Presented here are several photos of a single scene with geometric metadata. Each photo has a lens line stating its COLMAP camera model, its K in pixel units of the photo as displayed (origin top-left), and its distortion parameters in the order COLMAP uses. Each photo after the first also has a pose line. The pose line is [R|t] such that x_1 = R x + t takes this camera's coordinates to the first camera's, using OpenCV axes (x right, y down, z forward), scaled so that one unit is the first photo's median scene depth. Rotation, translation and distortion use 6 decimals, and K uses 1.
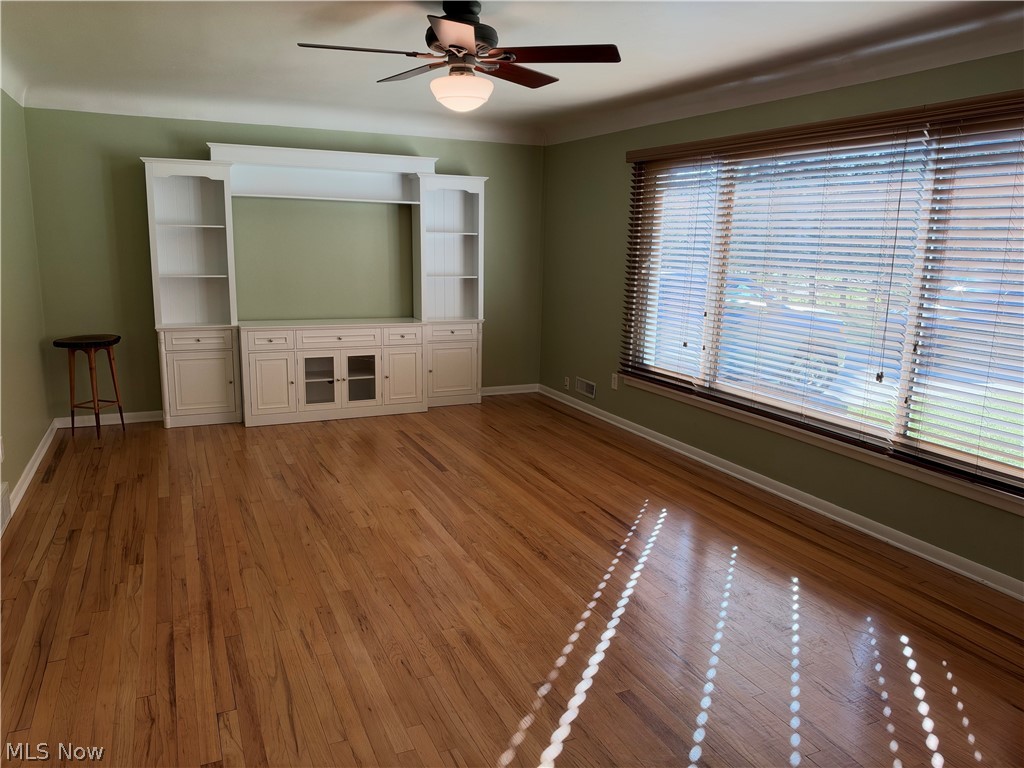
lens RADIAL K [[779.8, 0, 512.0], [0, 779.8, 384.0], [0, 0, 1]] dist [0.073158, -0.000843]
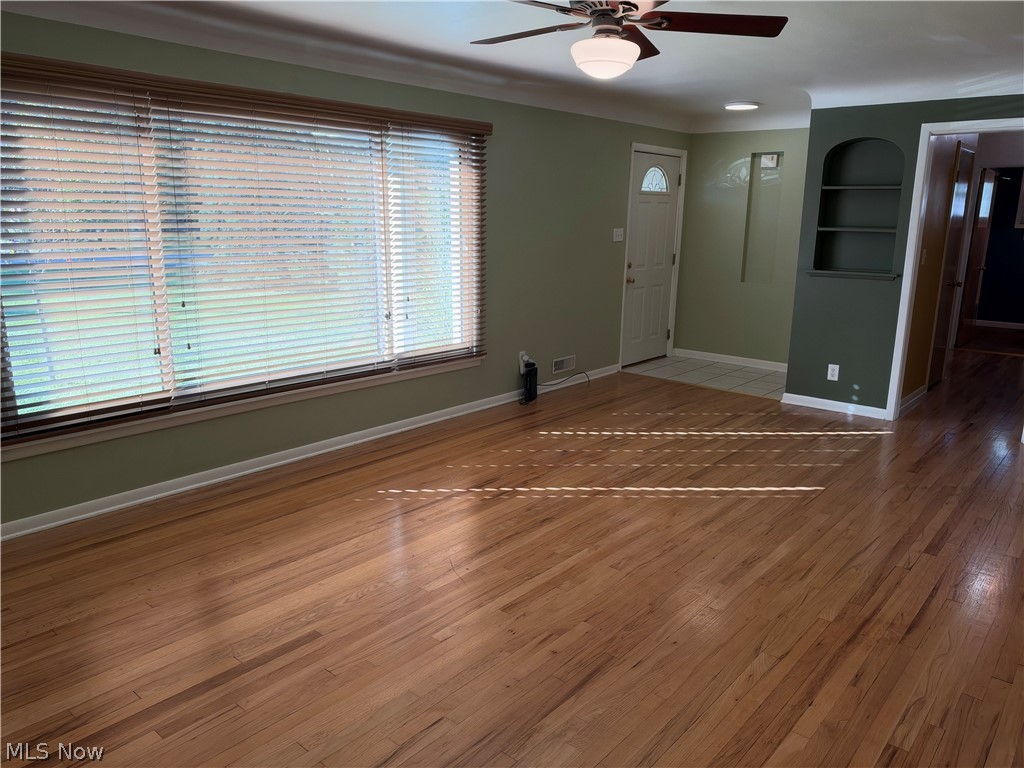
lens RADIAL K [[734.6, 0, 512.0], [0, 734.6, 384.0], [0, 0, 1]] dist [0.001807, 0.001721]
pose [[-0.421203, -0.240753, 0.874429, -0.857402], [0.160424, 0.929146, 0.333093, -0.322227], [-0.892666, 0.280579, -0.352736, 1.517764]]
